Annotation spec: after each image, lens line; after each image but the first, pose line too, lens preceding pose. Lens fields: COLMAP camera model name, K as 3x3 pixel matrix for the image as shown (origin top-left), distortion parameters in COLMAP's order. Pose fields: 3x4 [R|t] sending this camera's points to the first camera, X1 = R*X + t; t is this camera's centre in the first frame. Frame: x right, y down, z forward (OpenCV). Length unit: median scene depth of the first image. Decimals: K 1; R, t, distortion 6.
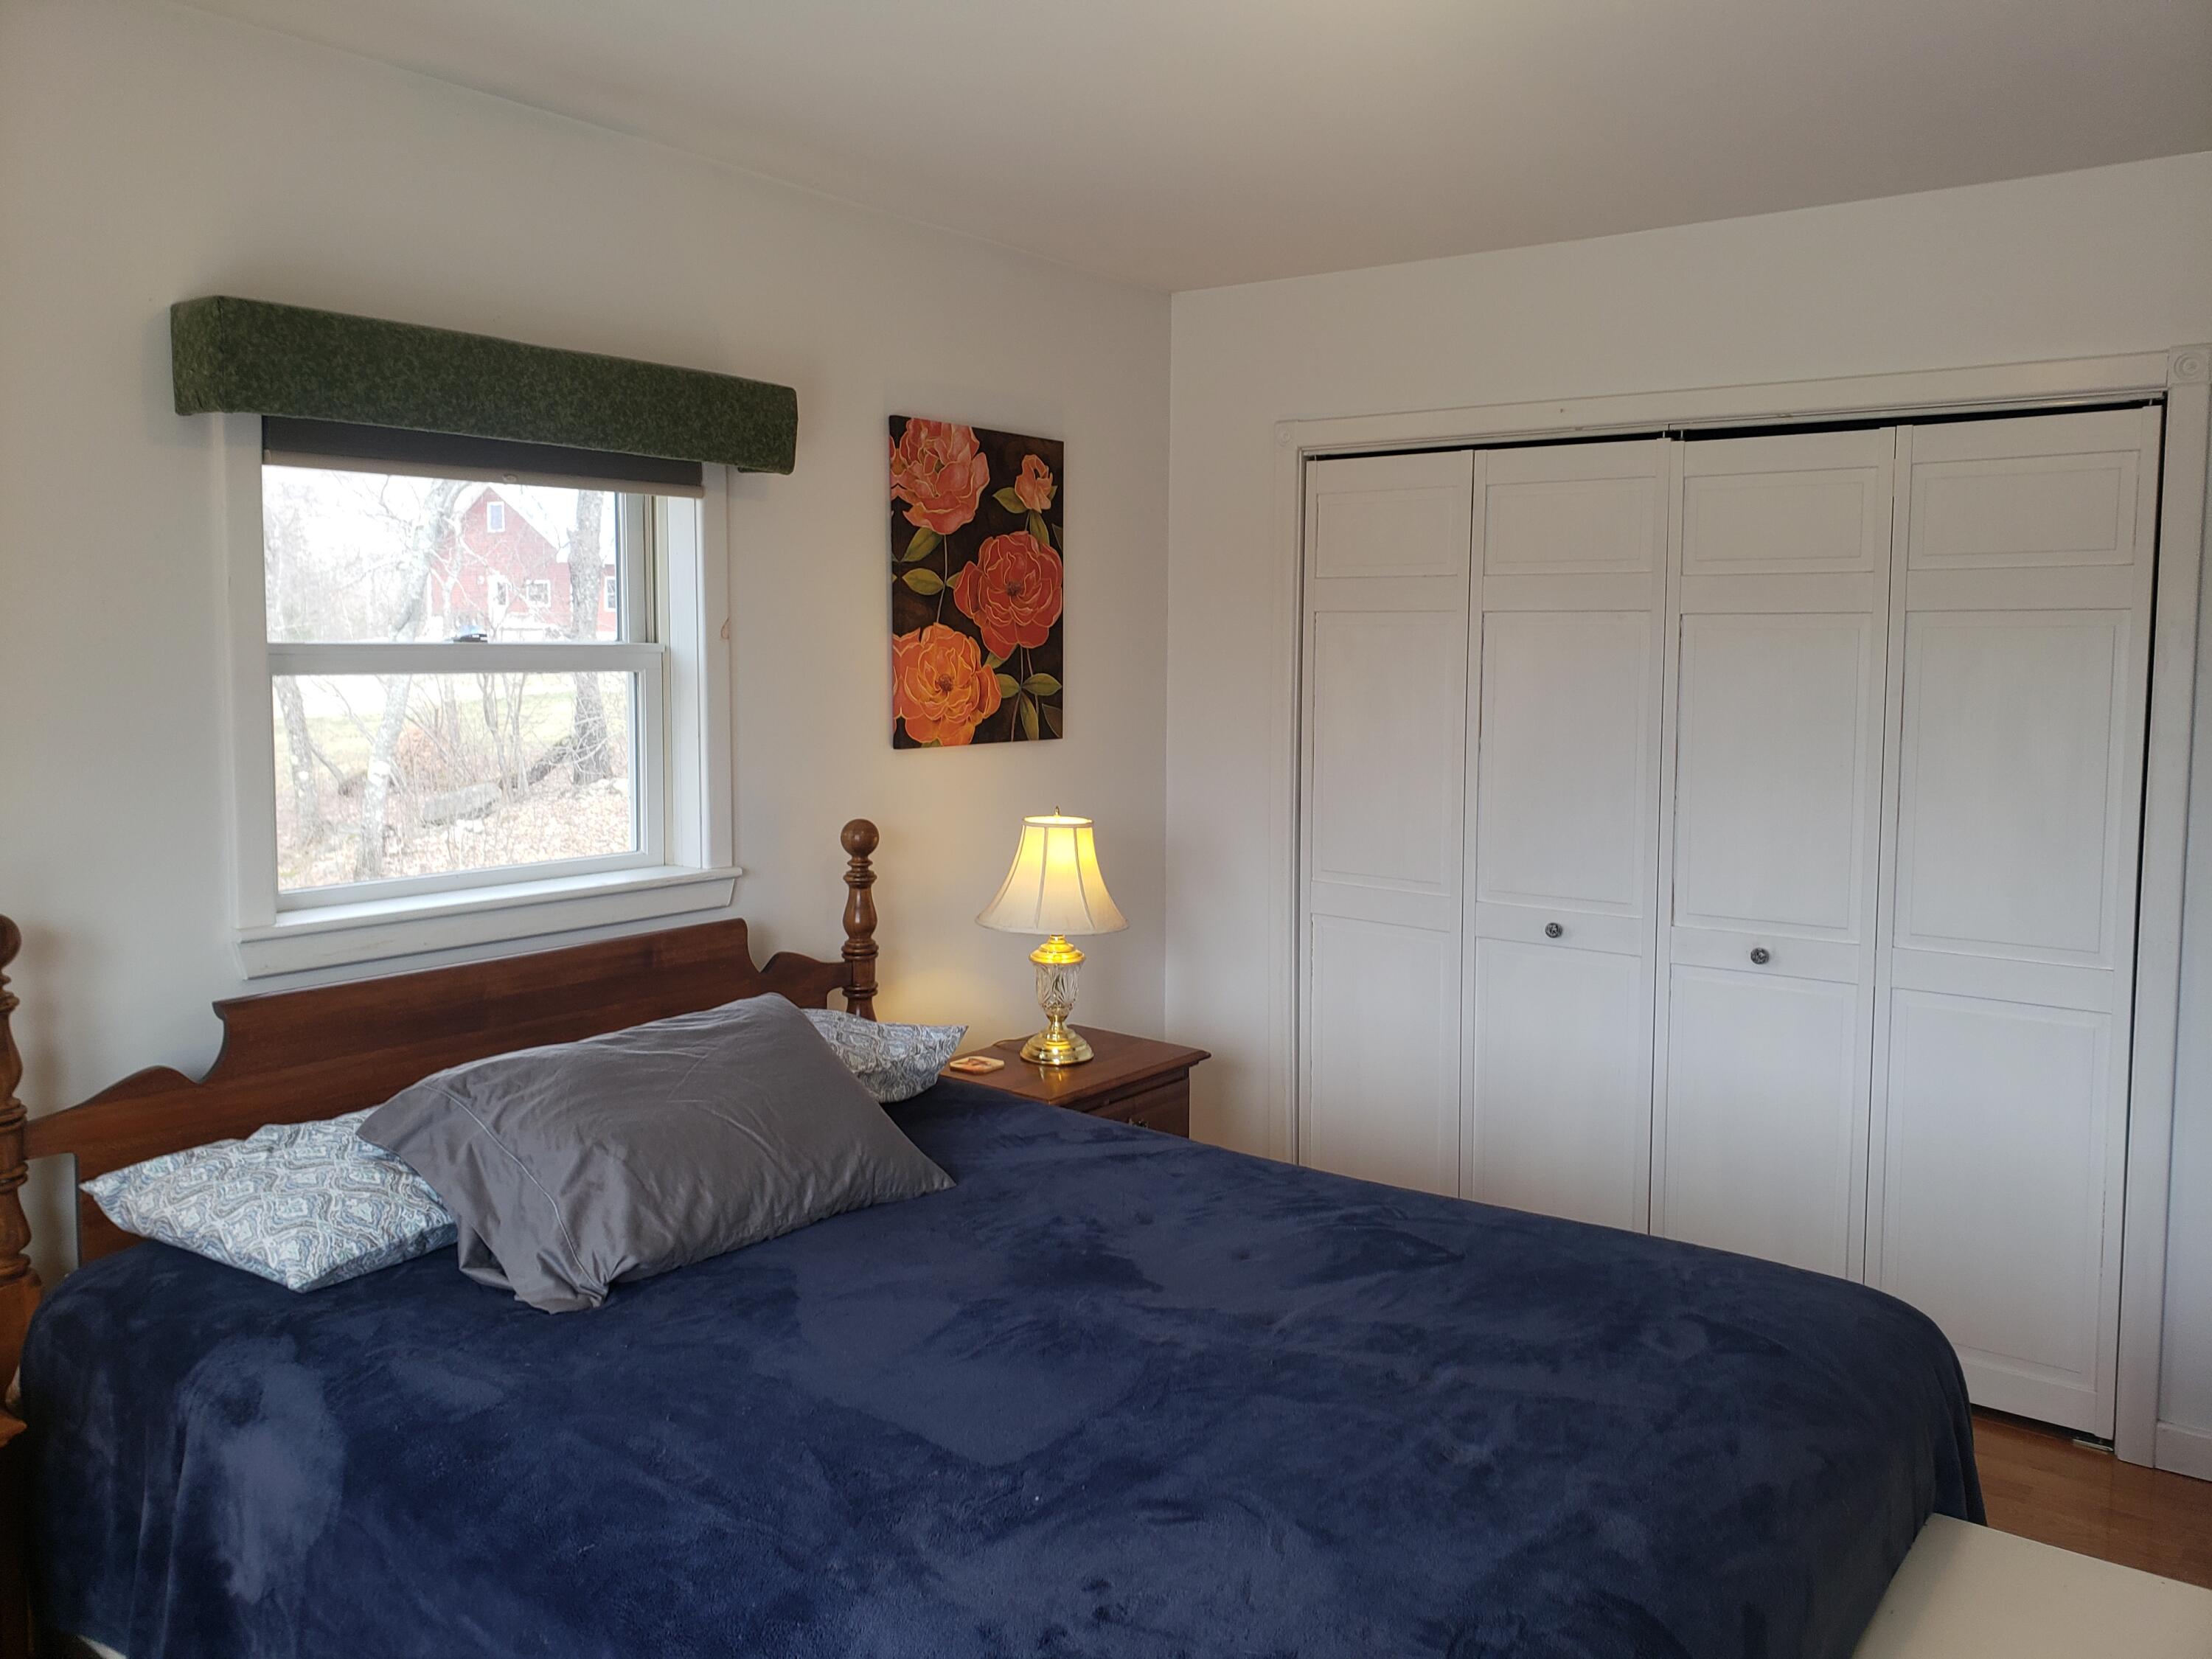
lens RADIAL K [[1756.7, 0, 1106.0], [0, 1756.7, 829.5], [0, 0, 1]] dist [0.002882, -0.000573]
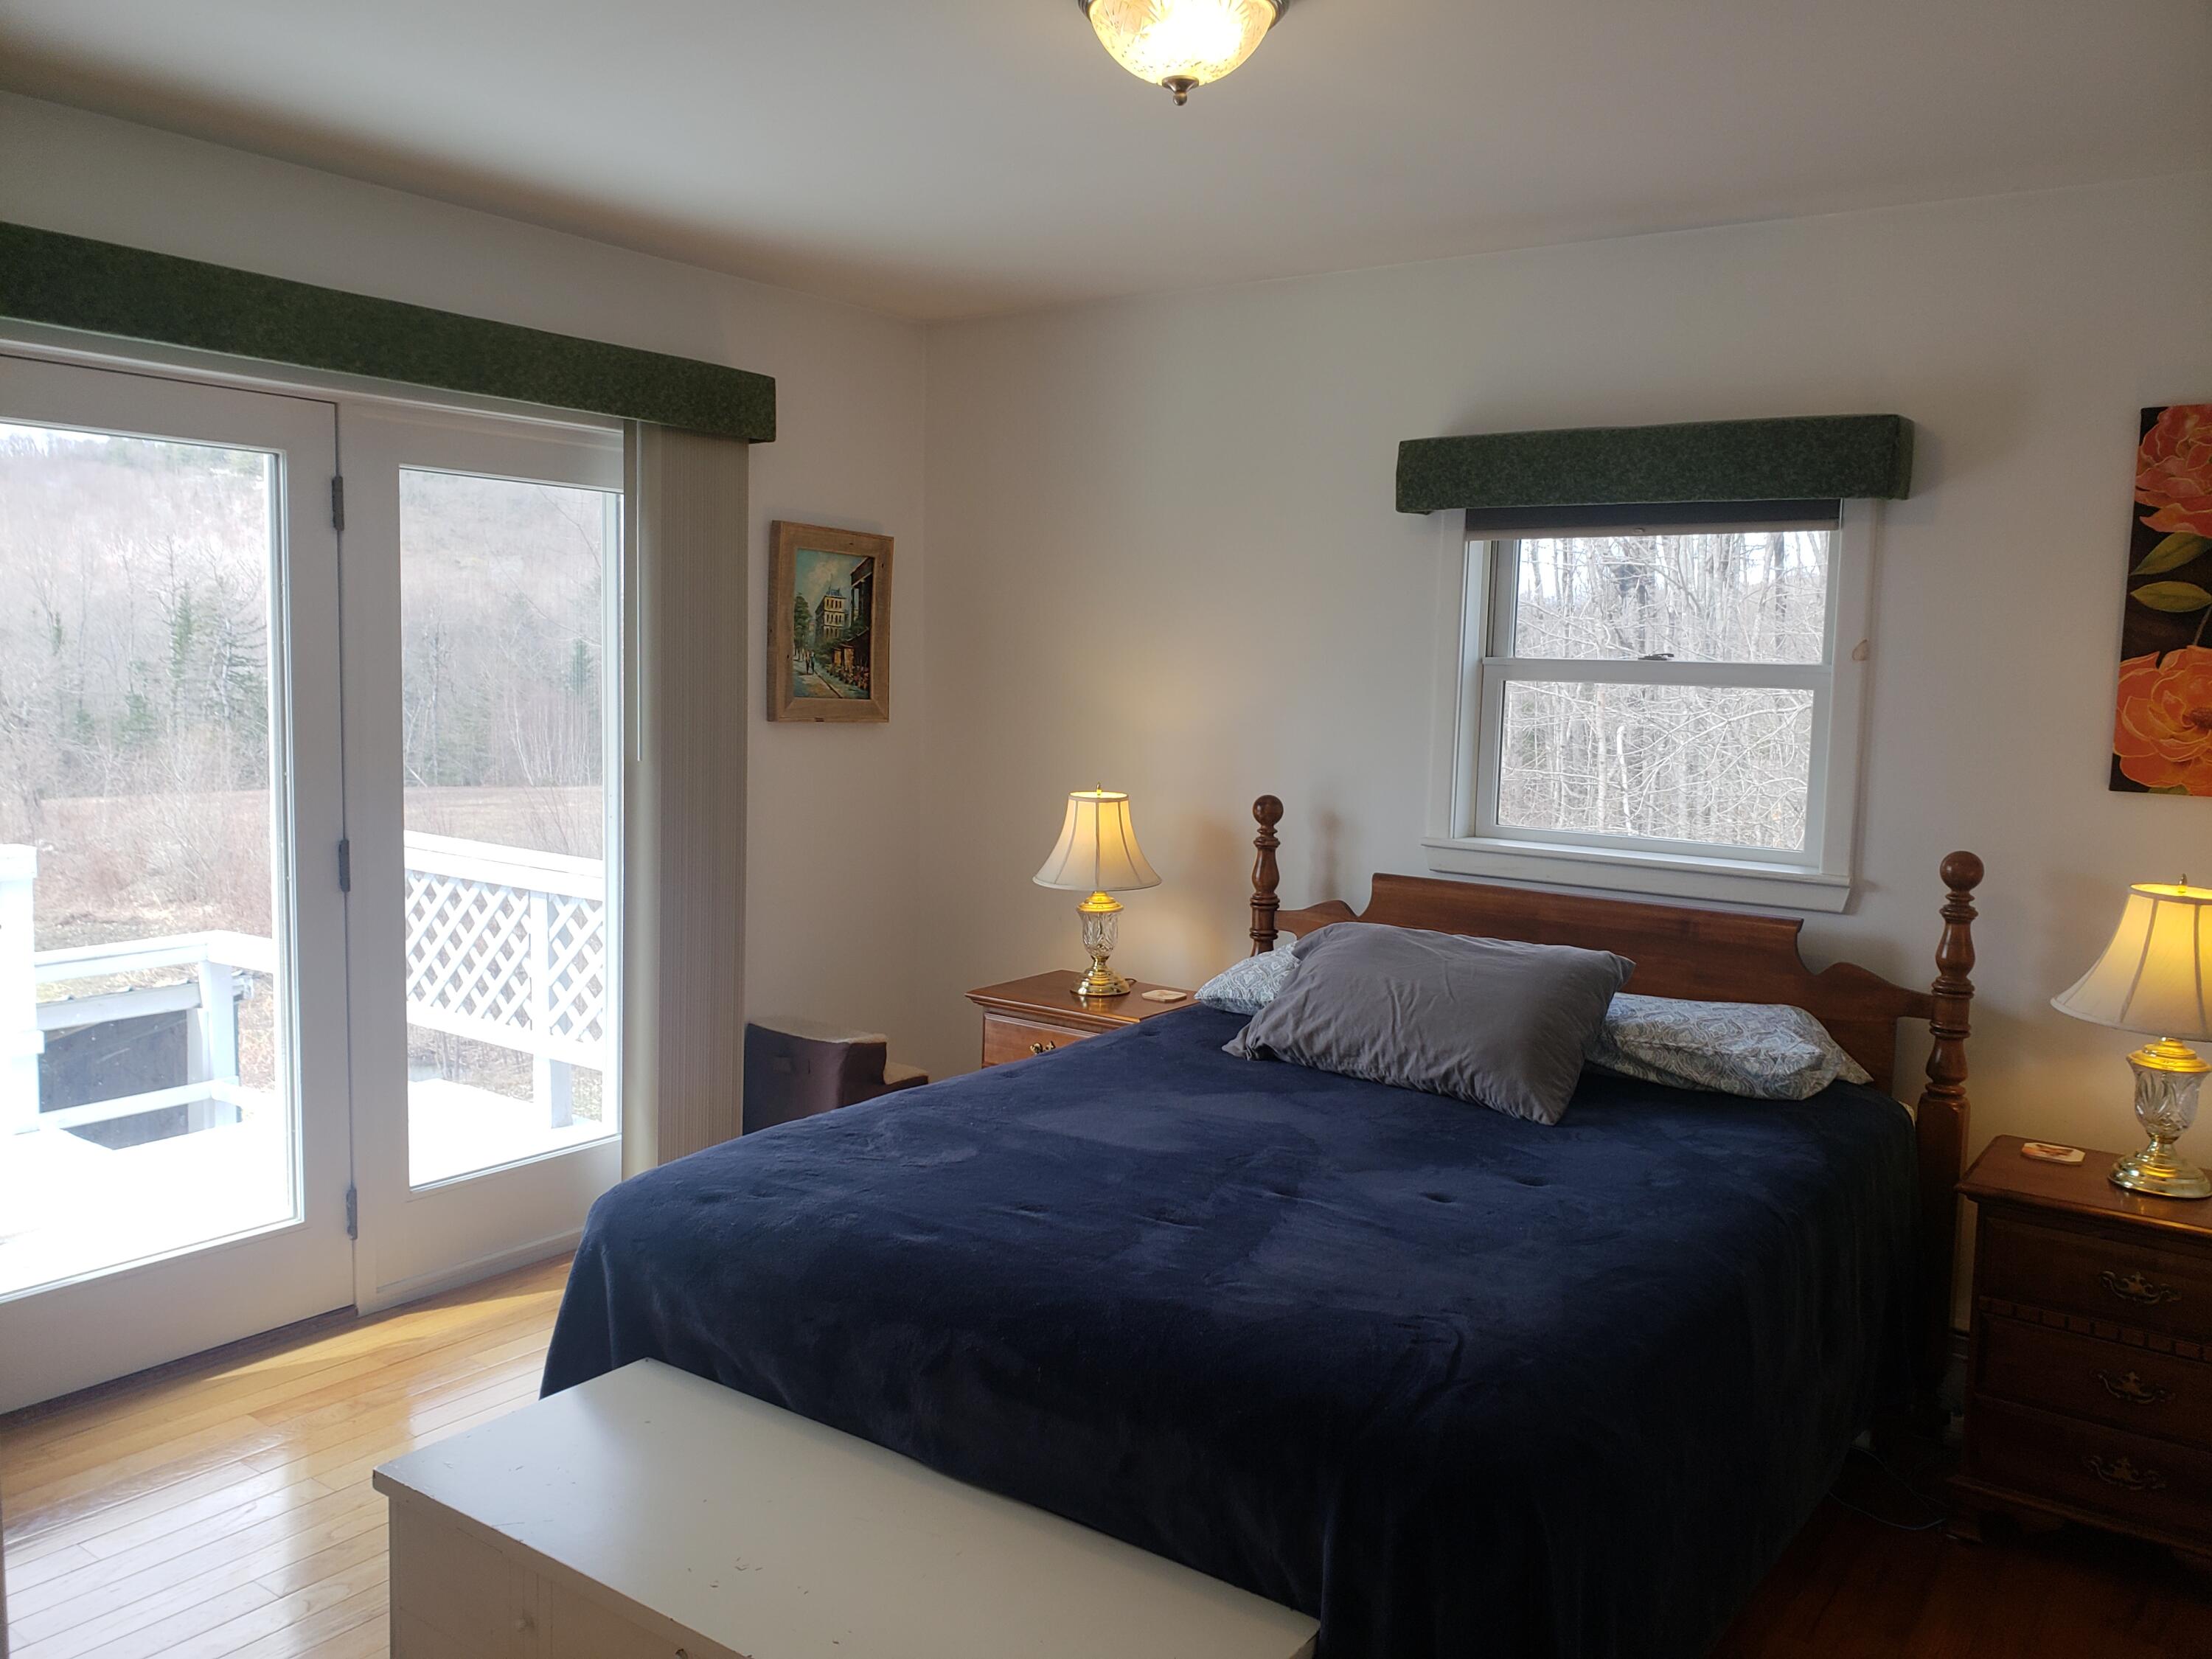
lens RADIAL K [[1710.3, 0, 1122.4], [0, 1710.3, 819.5], [0, 0, 1]] dist [0.084997, 0.000401]
pose [[0.028436, 0.089836, -0.995551, 0.765860], [-0.140636, 0.986406, 0.084994, -0.037620], [0.989653, 0.137593, 0.040683, 0.495961]]
